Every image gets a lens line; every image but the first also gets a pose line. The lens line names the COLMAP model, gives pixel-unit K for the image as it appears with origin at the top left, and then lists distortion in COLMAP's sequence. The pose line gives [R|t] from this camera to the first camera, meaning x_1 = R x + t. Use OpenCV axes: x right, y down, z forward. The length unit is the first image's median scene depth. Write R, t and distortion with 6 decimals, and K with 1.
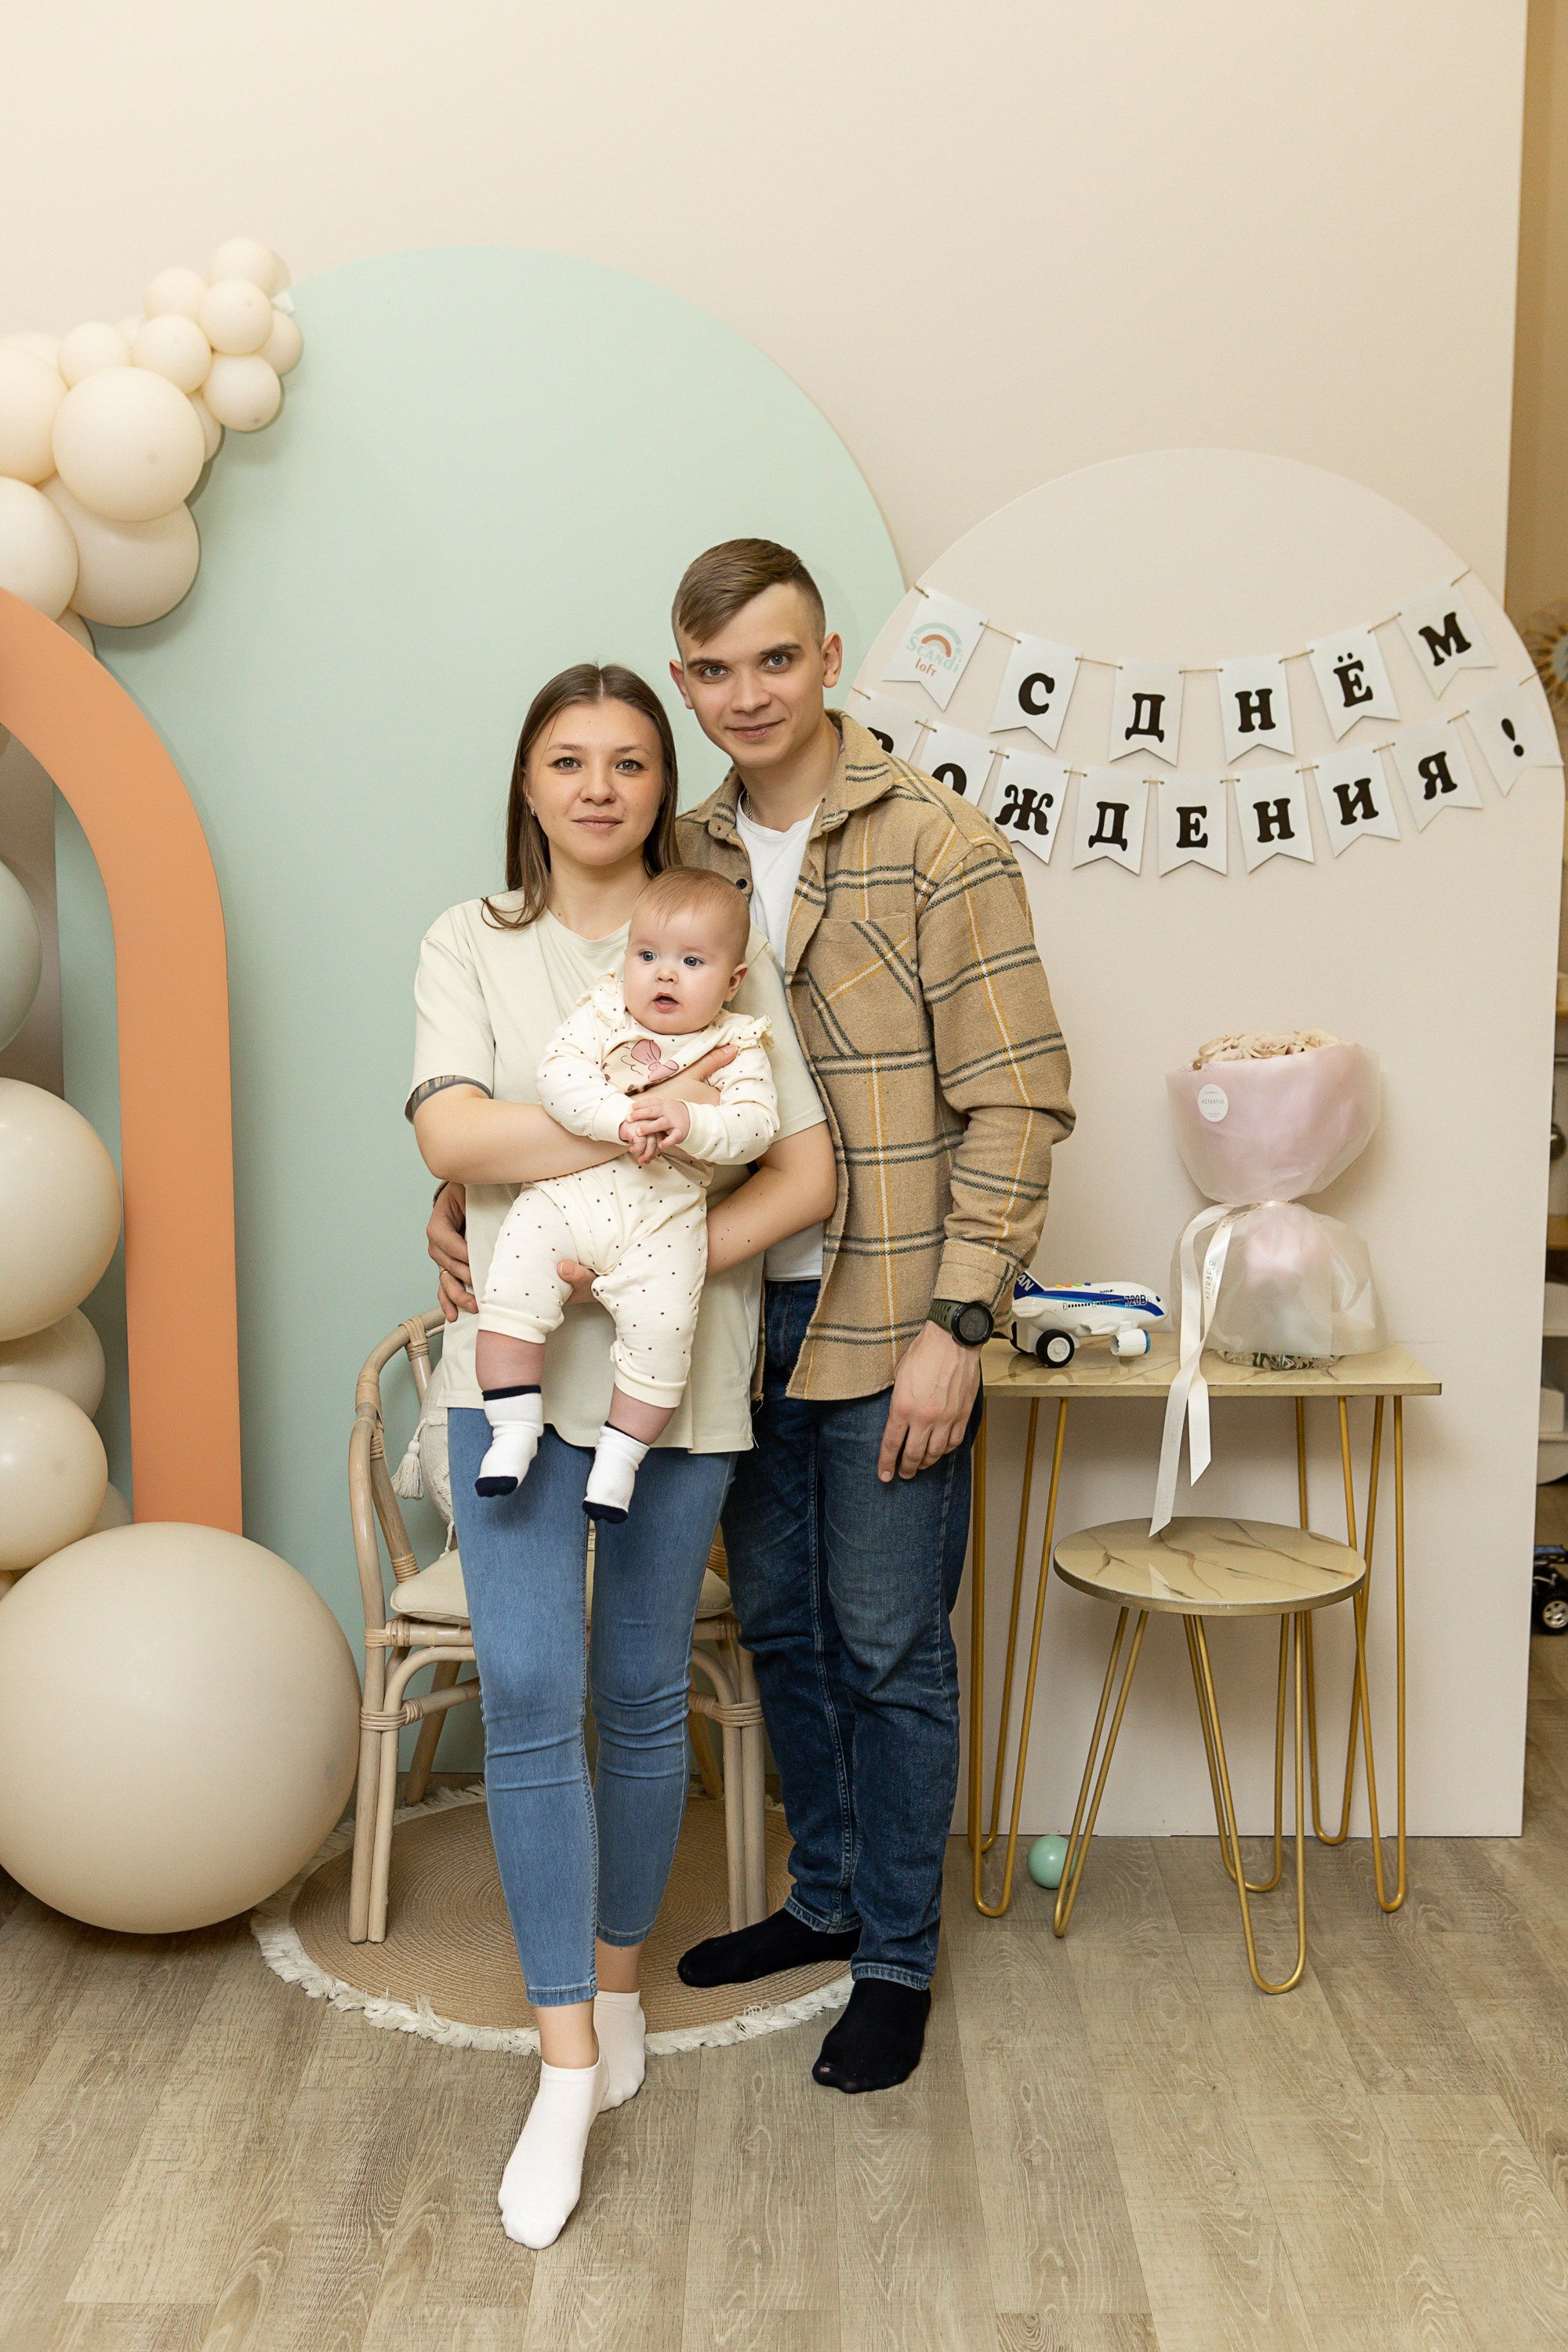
lens RADIAL K [[2844.7, 0, 775.0], [0, 2844.7, 1174.0], [0, 0, 1]] dist [-0.019014, -0.002061]
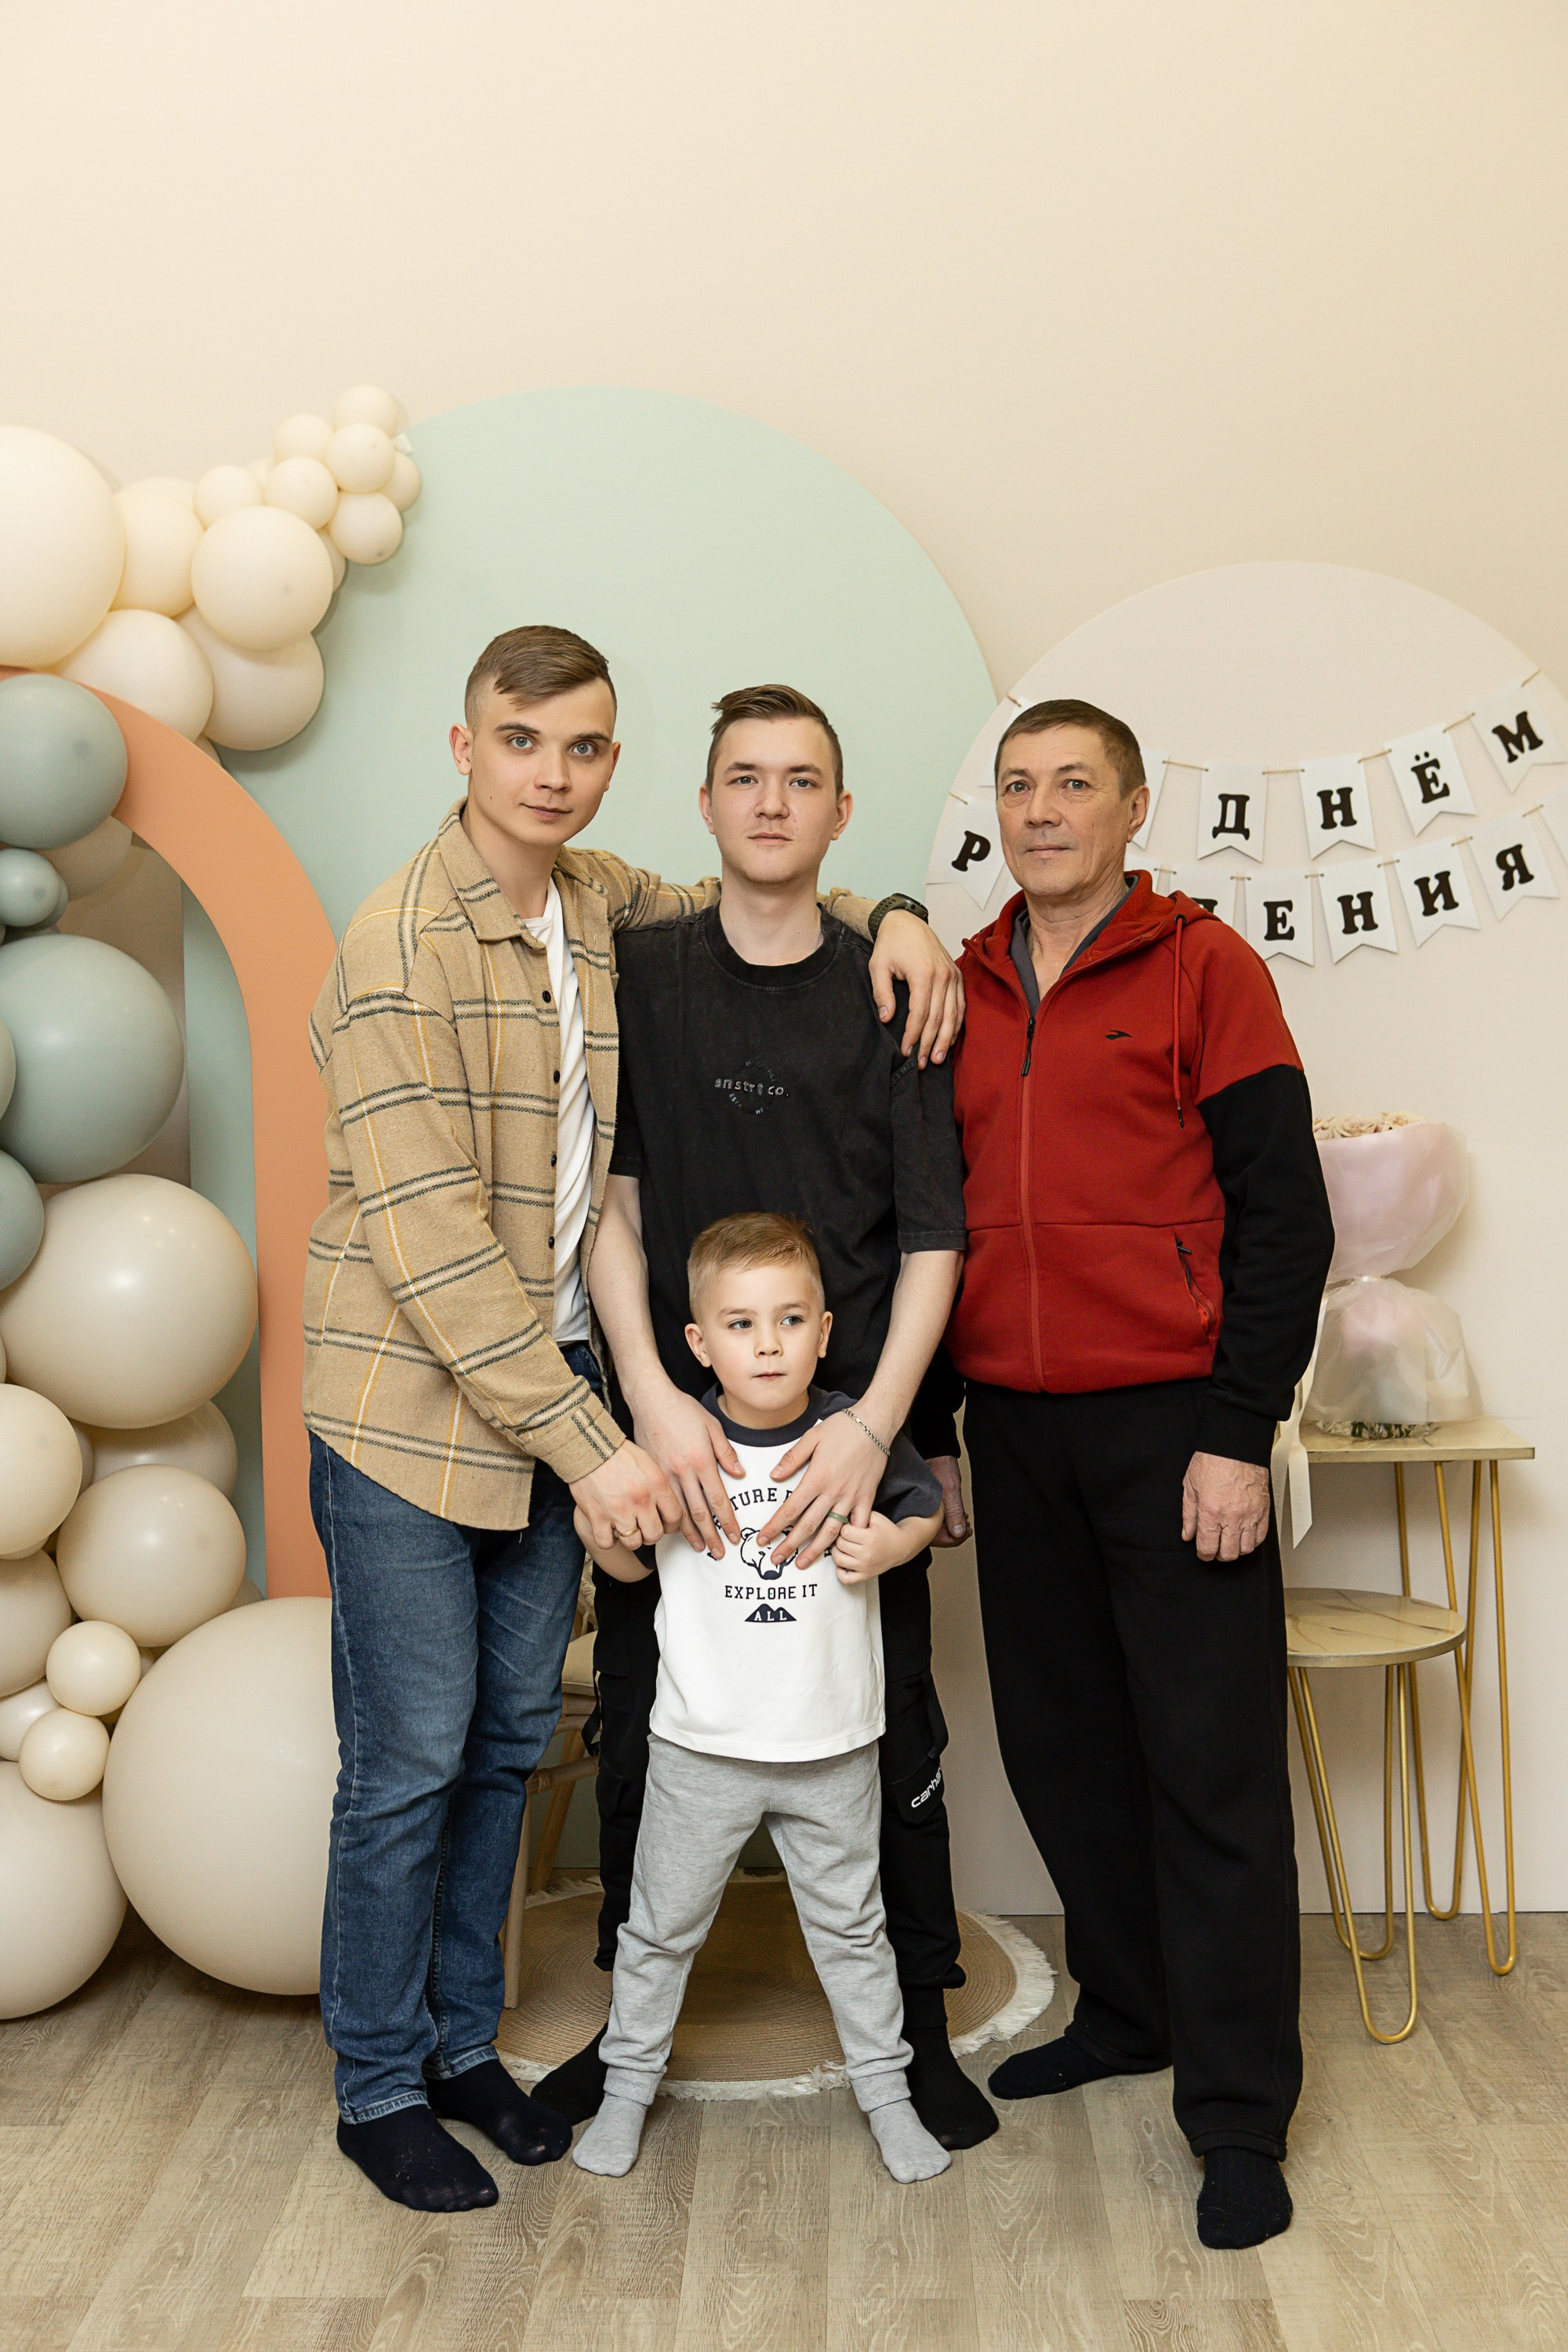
lens RADIAL K [[3107.4, 0, 768.7], [0, 3107.4, 1167.7], [0, 0, 1]] dist [-0.012959, -0.014077]
pose [[0.999599, -0.015954, -0.023392, -0.015595], [0.014305, 0.997510, -0.069057, 0.046366], [0.024436, 0.068695, 0.997338, -0.139221]]
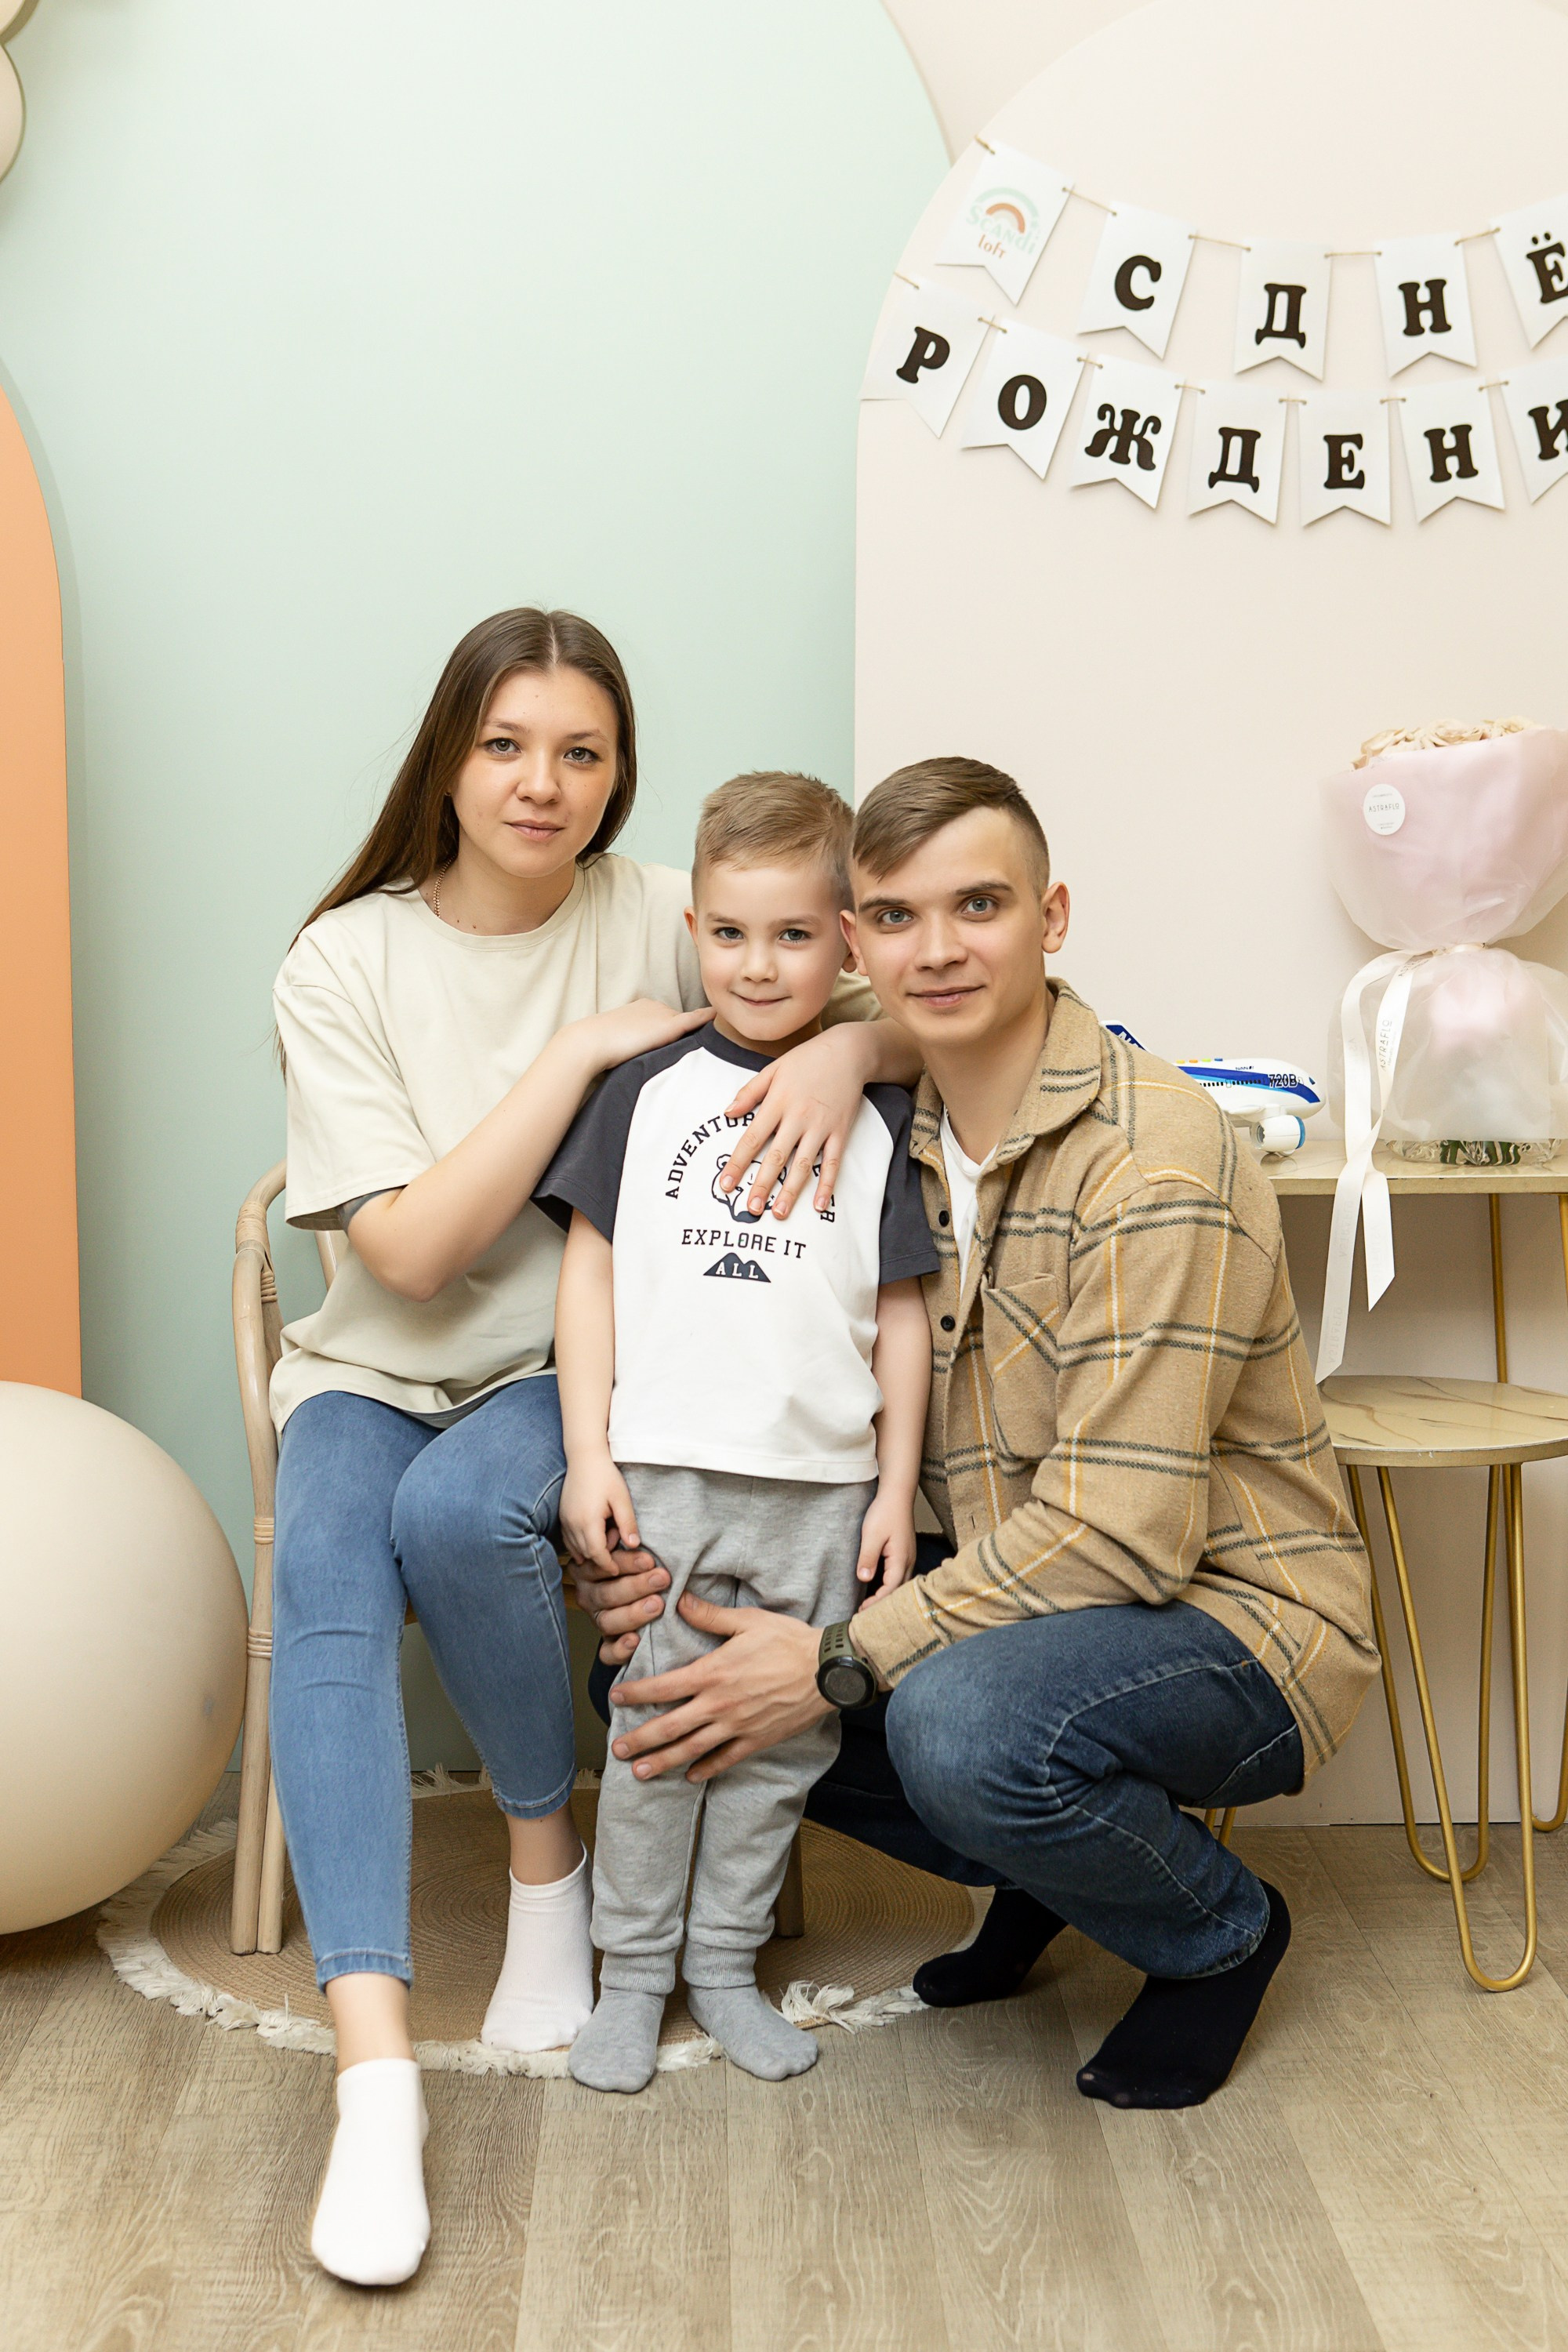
lens RADIAL K [[3516.0, 0, 781.9], [0, 3516.0, 1152.5], [0, 0, 1]] dist [-0.035165, 0.015947]
pose [[0.999569, -0.009118, 0.027898, -0.032019], [0.010301, 0.999042, -0.042531, 0.104917], [-0.027484, 0.042800, 0.998706, 0.084308]]
